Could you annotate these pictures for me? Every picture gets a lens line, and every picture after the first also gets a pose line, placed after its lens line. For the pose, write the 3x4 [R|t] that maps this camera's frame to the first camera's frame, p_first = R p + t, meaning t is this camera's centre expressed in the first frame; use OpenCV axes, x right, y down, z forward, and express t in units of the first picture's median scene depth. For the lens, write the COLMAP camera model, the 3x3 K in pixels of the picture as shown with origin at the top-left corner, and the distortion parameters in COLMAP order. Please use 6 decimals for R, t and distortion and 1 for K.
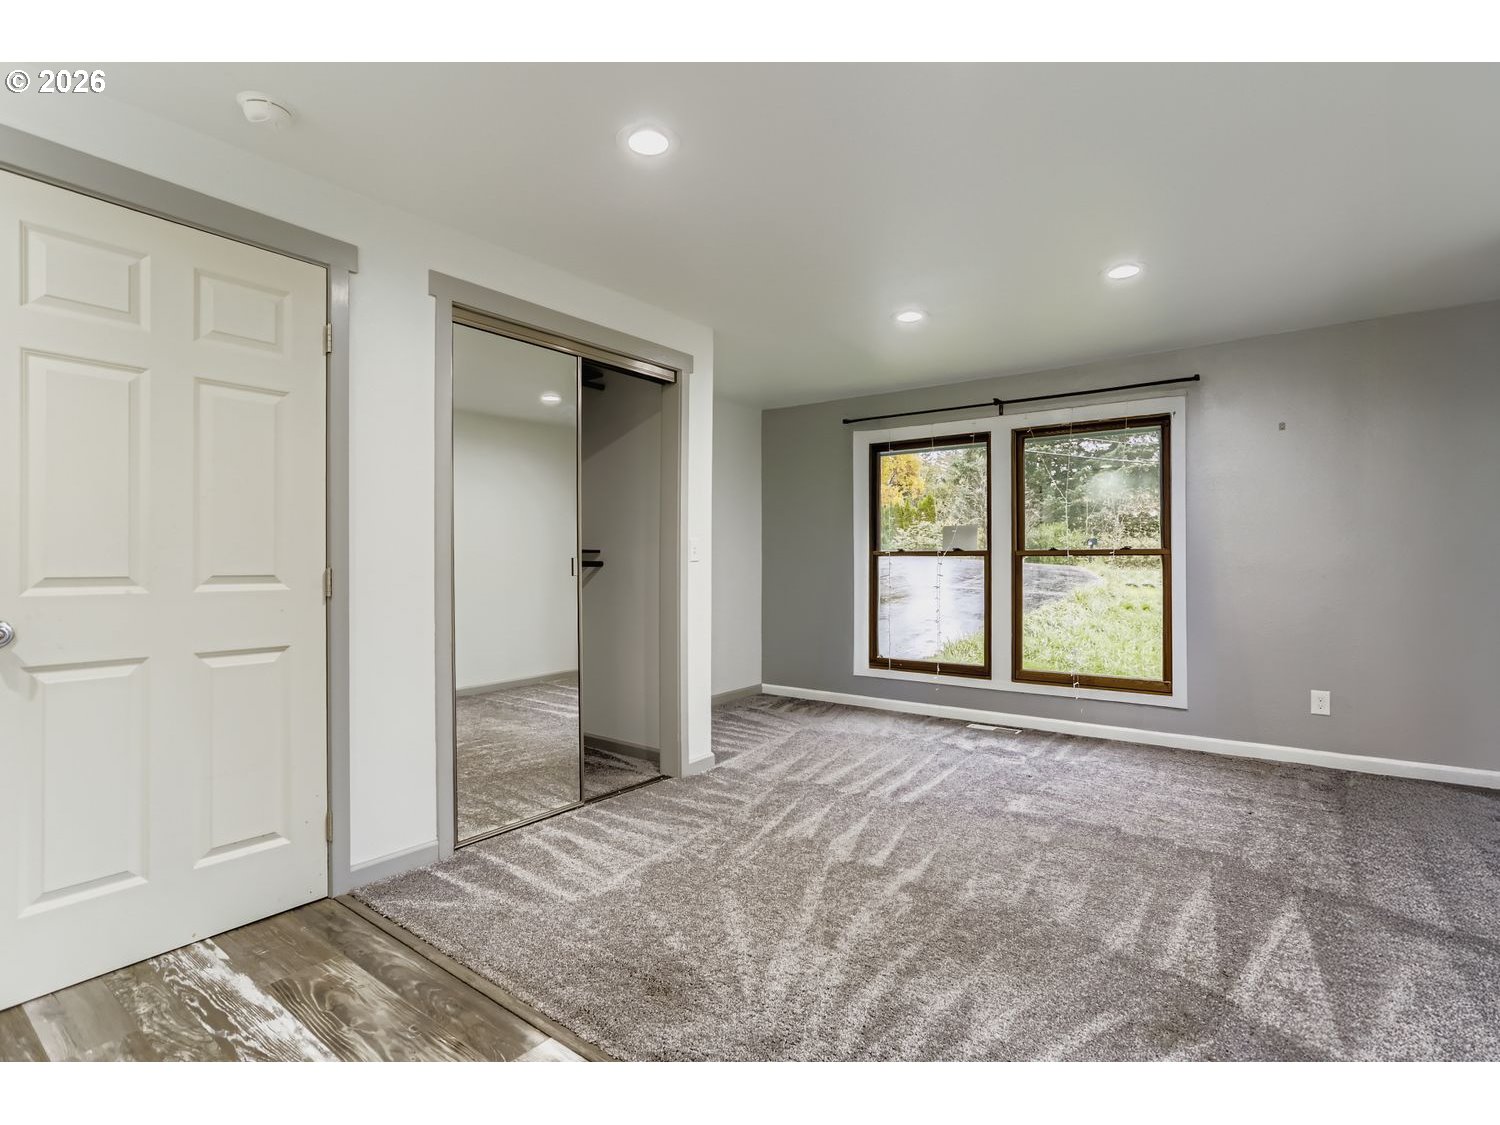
lens RADIAL K [[724.6, 0, 745.5], [0, 724.6, 565.0], [0, 0, 1]] dist [-0.041384, 0.026465]
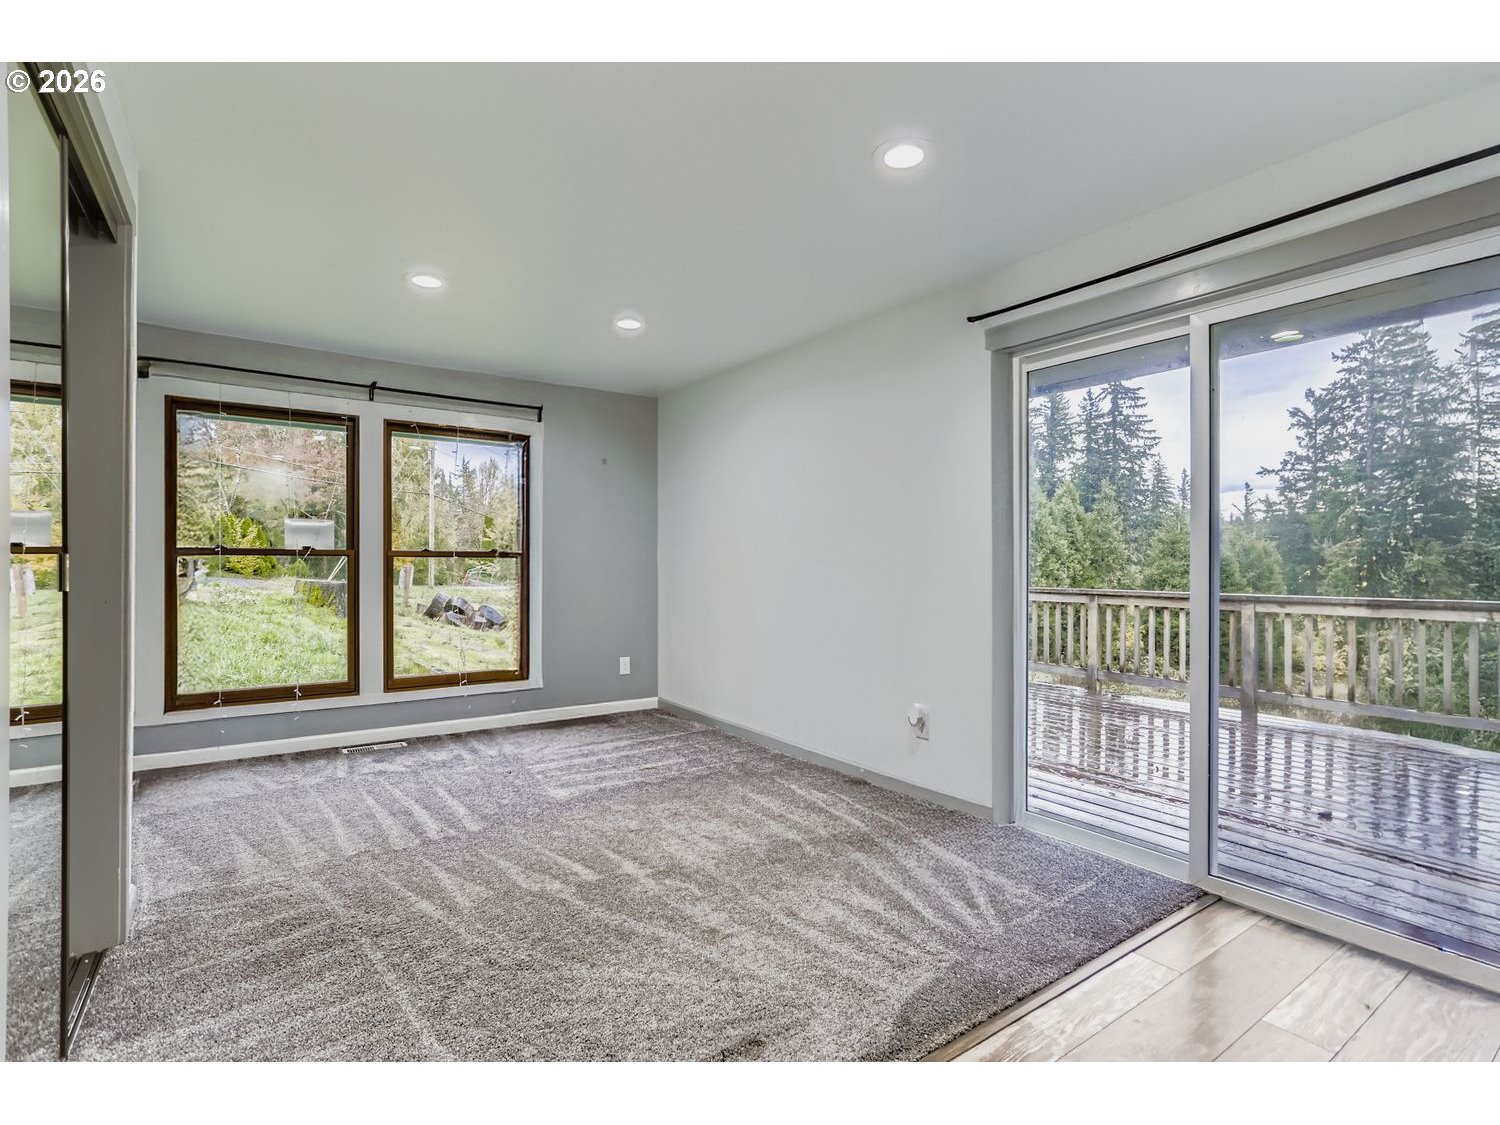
lens RADIAL K [[724.6, 0, 745.5], [0, 724.6, 565.0], [0, 0, 1]] dist [-0.041384, 0.026465]
pose [[0.302456, 0.000462, 0.953163, -0.450906], [0.000810, 0.999999, -0.000741, -0.000733], [-0.953163, 0.000996, 0.302456, 0.347406]]
